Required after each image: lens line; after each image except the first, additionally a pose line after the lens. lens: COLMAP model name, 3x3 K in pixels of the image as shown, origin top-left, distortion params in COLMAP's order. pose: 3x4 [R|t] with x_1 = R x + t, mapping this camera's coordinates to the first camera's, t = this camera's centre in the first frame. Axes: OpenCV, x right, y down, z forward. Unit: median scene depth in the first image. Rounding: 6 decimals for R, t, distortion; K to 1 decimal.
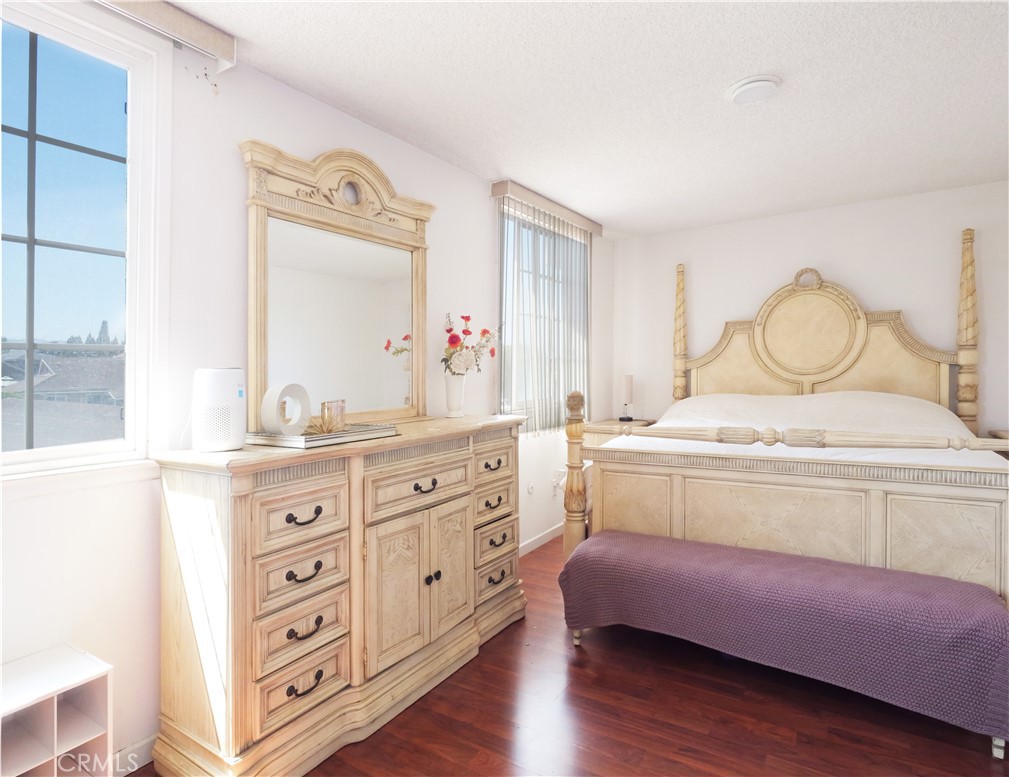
lens RADIAL K [[567.7, 0, 503.8], [0, 567.7, 378.0], [0, 0, 1]] dist [-0.001772, -0.000719]
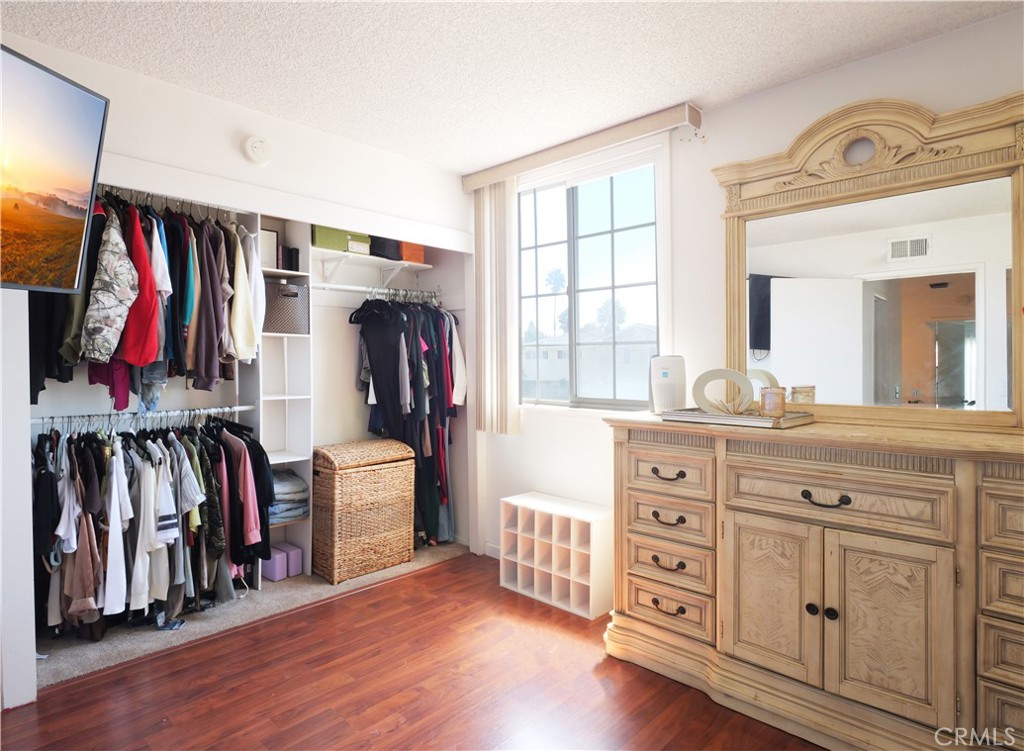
lens RADIAL K [[572.9, 0, 512.0], [0, 572.9, 375.5], [0, 0, 1]] dist [0.000527, 0.000072]
pose [[-0.173695, 0.036107, -0.984137, 0.828873], [-0.009368, 0.999222, 0.038314, -0.017464], [0.984755, 0.015874, -0.173222, 0.764094]]
